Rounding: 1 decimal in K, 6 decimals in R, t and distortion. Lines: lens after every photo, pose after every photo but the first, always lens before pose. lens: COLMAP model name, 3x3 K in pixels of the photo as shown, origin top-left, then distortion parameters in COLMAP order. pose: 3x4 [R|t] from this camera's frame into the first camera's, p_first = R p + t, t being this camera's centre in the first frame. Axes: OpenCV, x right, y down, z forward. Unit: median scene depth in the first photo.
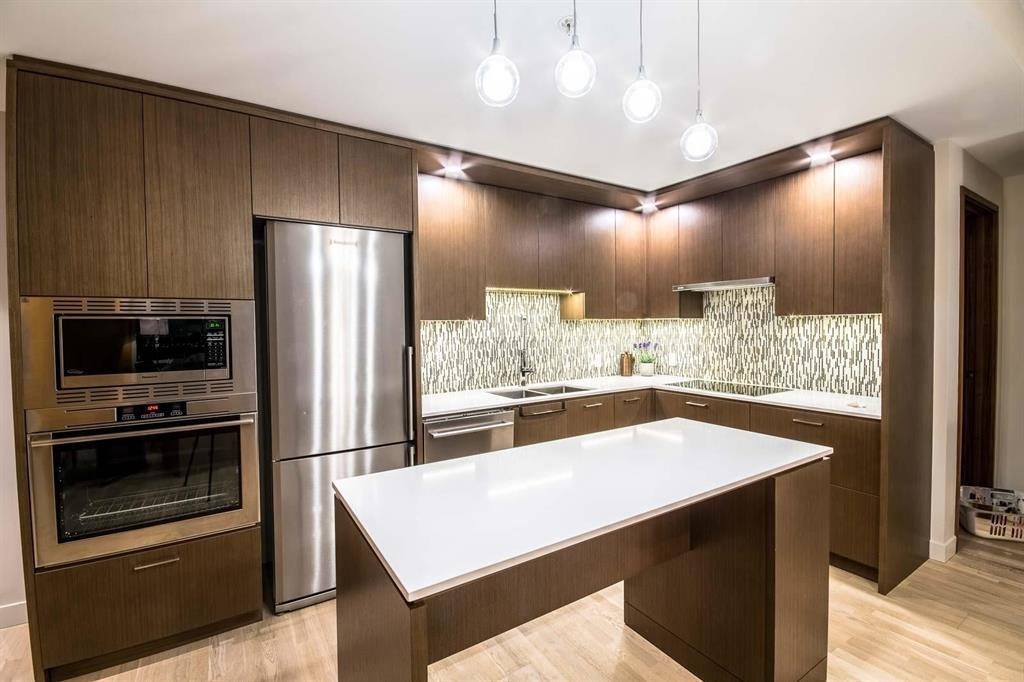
lens RADIAL K [[450.6, 0, 512.0], [0, 450.6, 341.0], [0, 0, 1]] dist [0.000403, 0.000006]
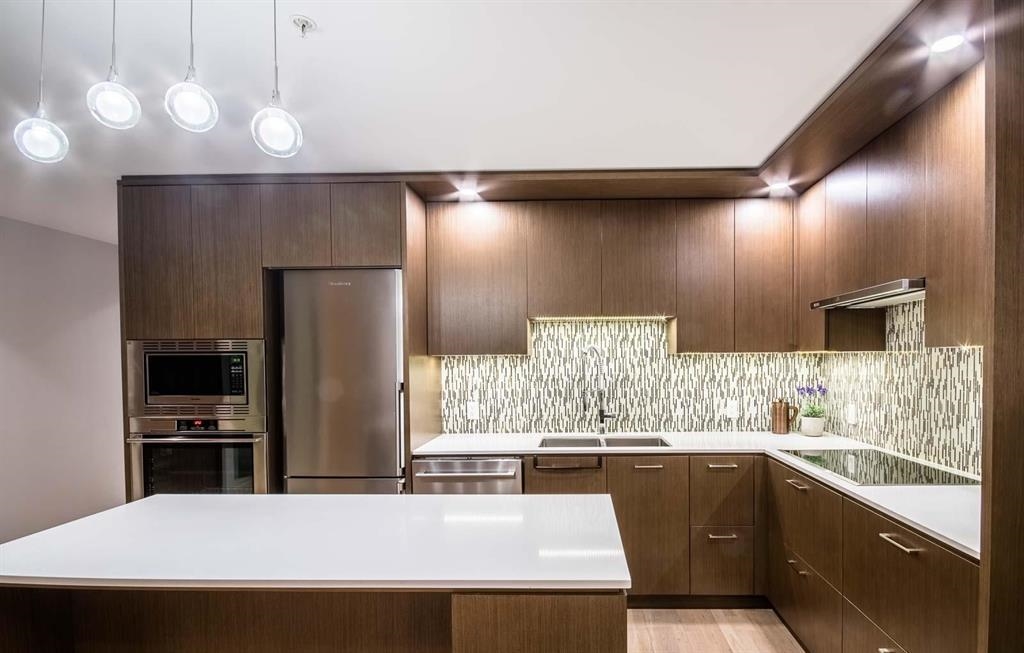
lens RADIAL K [[485.6, 0, 512.1], [0, 485.6, 370.7], [0, 0, 1]] dist [-0.001518, 0.000008]
pose [[0.831104, 0.017499, -0.555842, 0.403712], [-0.022127, 0.999754, -0.001610, -0.011622], [0.555677, 0.013637, 0.831286, 0.174242]]
